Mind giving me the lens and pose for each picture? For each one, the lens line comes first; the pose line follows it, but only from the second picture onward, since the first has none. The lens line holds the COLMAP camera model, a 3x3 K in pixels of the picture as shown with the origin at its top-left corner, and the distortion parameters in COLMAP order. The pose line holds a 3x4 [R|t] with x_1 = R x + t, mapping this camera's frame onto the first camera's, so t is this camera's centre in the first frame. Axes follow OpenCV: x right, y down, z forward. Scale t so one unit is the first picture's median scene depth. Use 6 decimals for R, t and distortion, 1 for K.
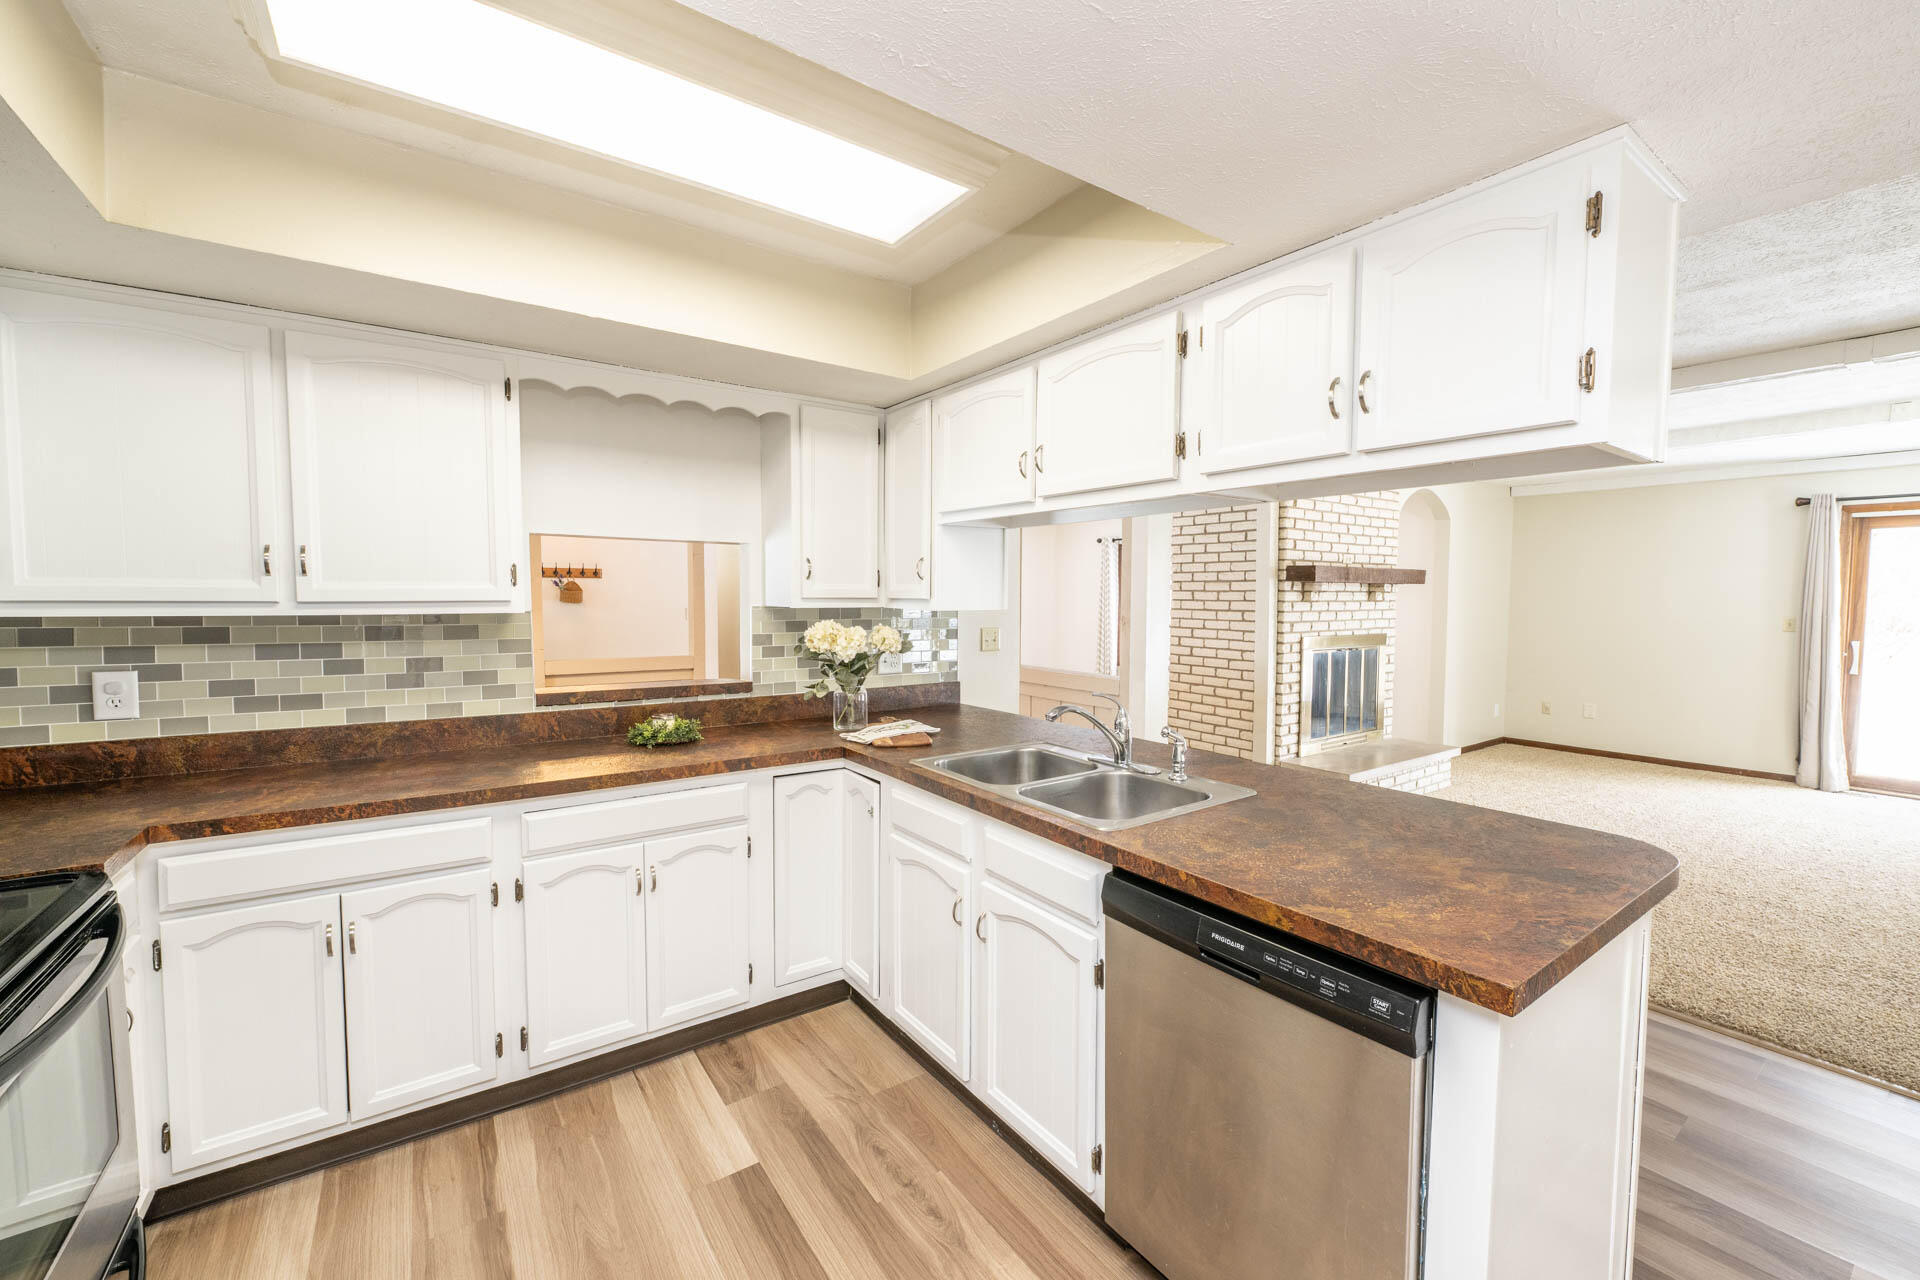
lens RADIAL K [[784.8, 0, 967.4], [0, 784.8, 642.9], [0, 0, 1]] dist [-0.008195, 0.000338]
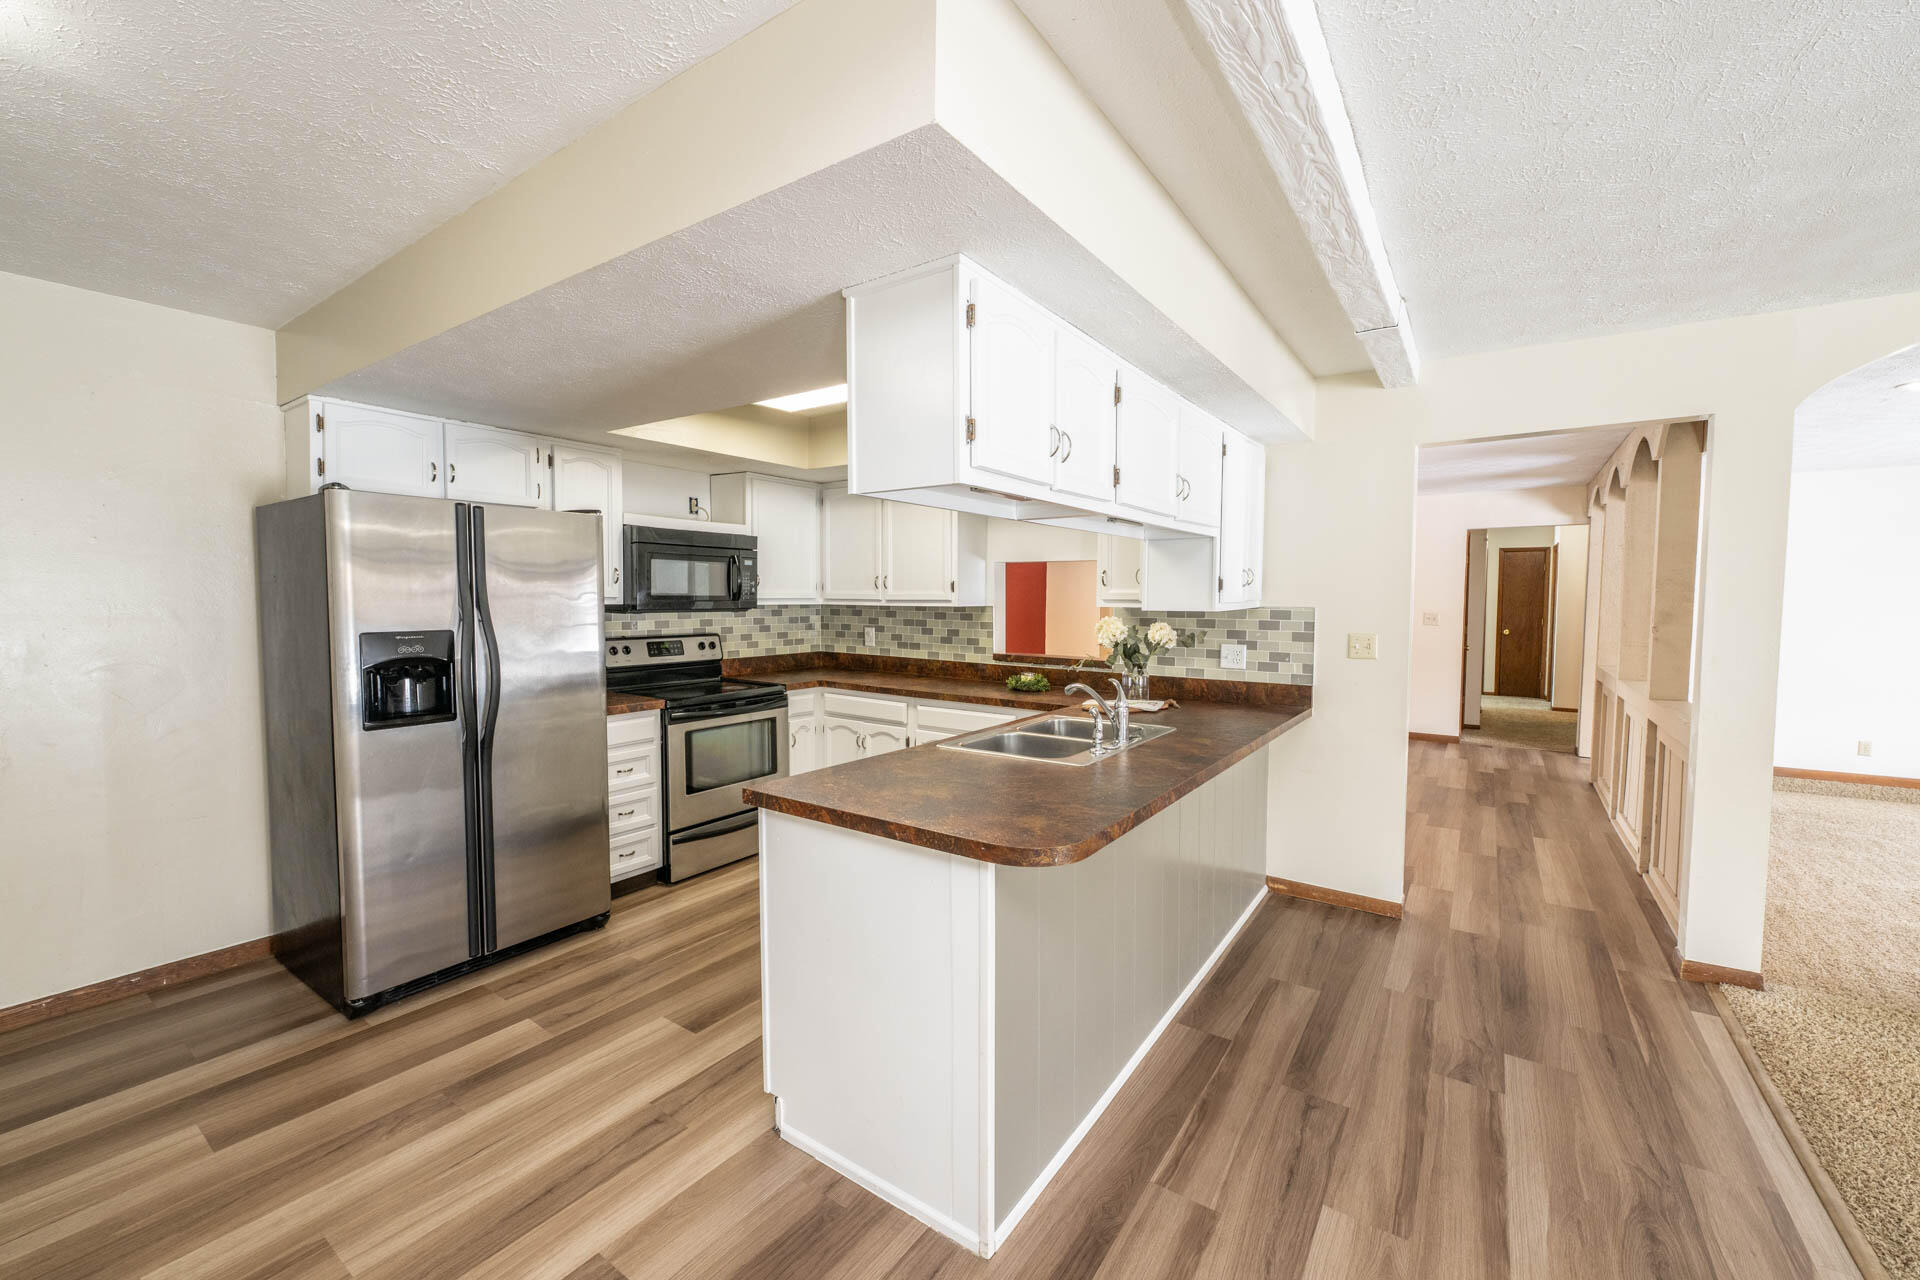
lens RADIAL K [[784.8, 0, 957.5], [0, 784.8, 638.9], [0, 0, 1]] dist [-0.008195, 0.000338]
pose [[0.355089, 0.055440, -0.933187, 1.214231], [-0.063007, 0.997389, 0.035279, -0.028435], [0.932707, 0.046270, 0.357655, 0.332282]]
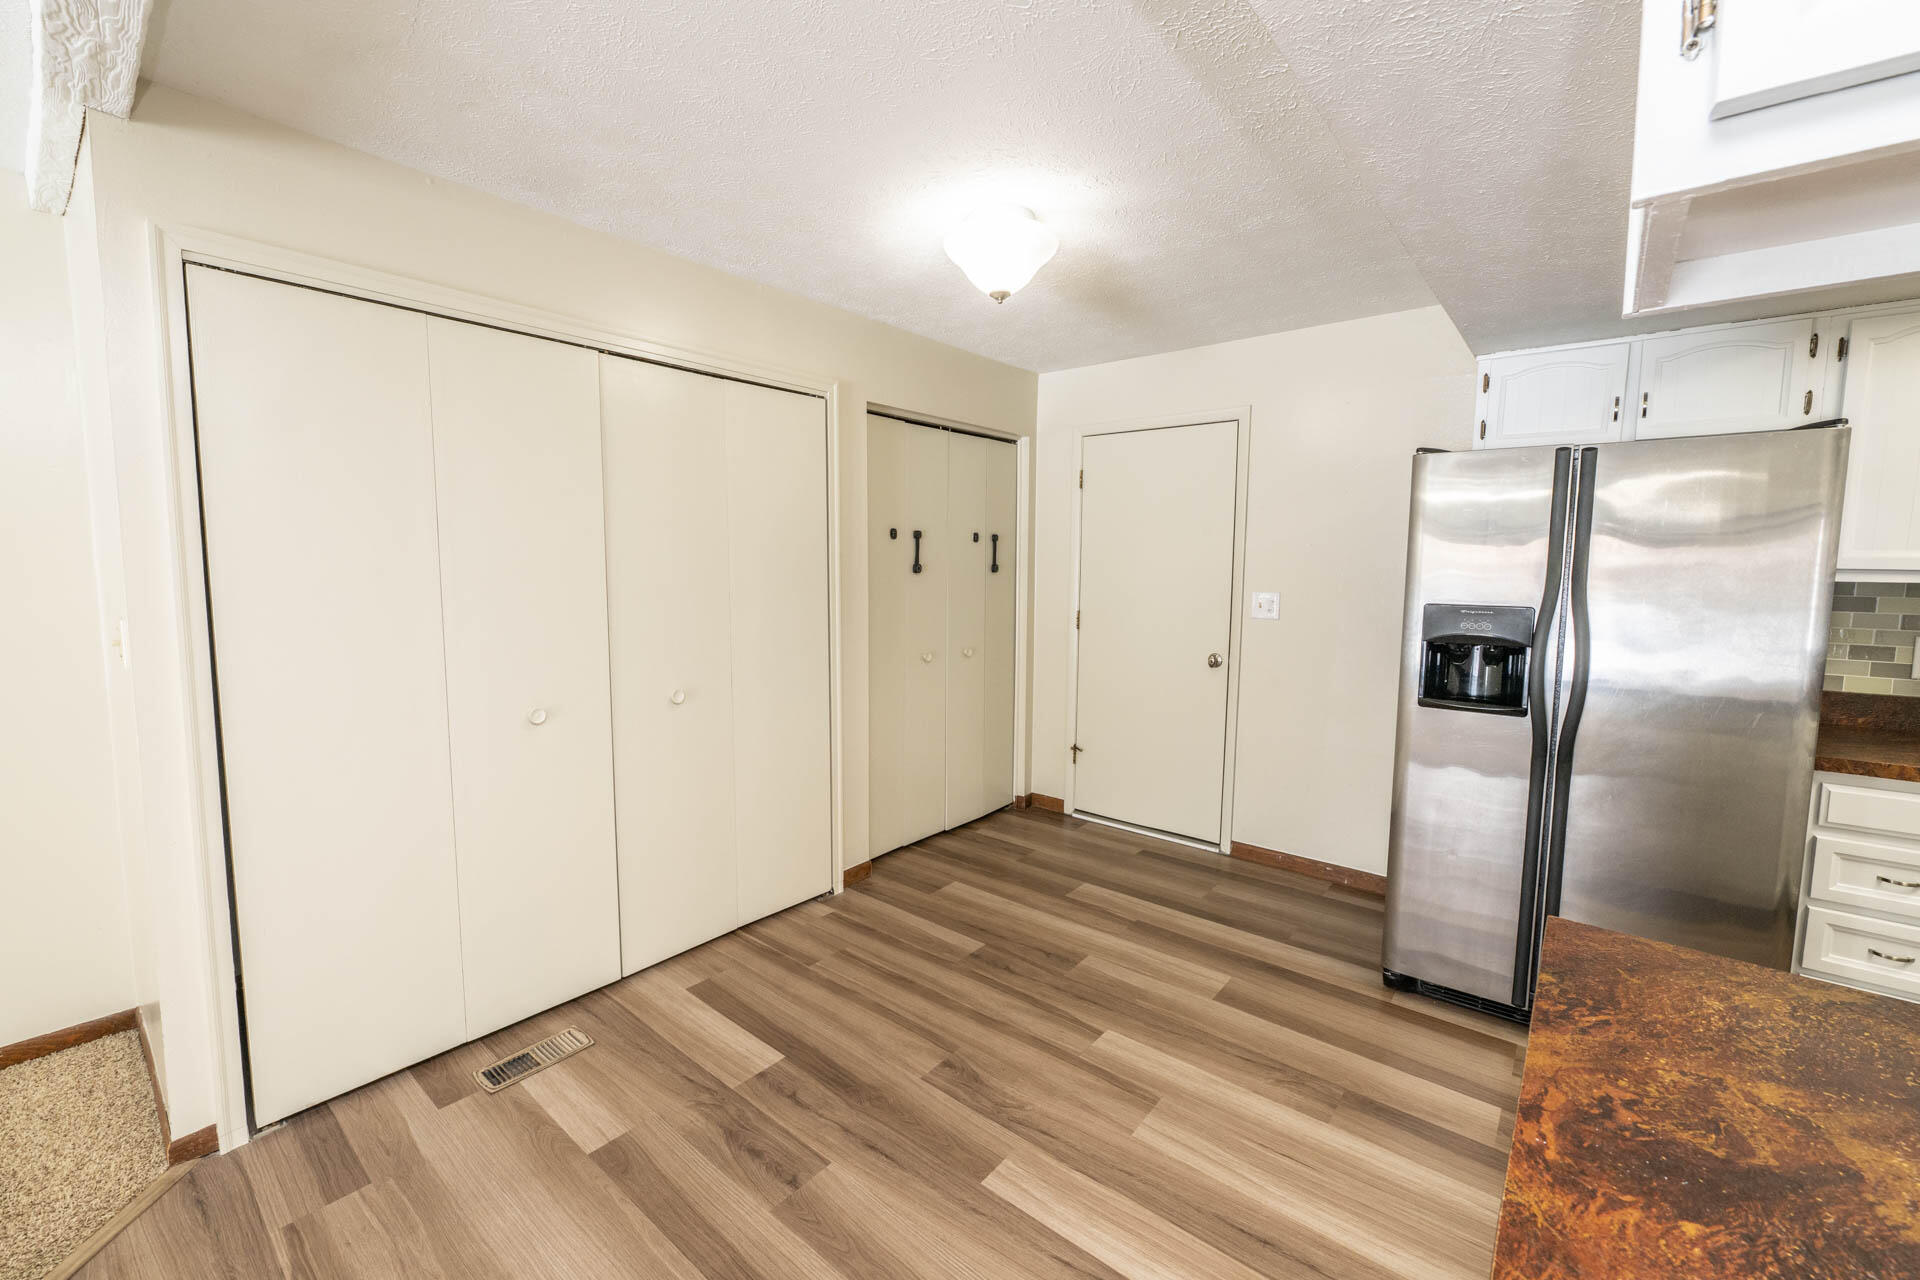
lens RADIAL K [[784.8, 0, 961.3], [0, 784.8, 632.2], [0, 0, 1]] dist [-0.008195, 0.000338]
pose [[-0.966725, 0.021701, -0.254897, 0.778243], [-0.017347, 0.988541, 0.149951, -0.052940], [0.255230, 0.149383, -0.955271, 0.776937]]
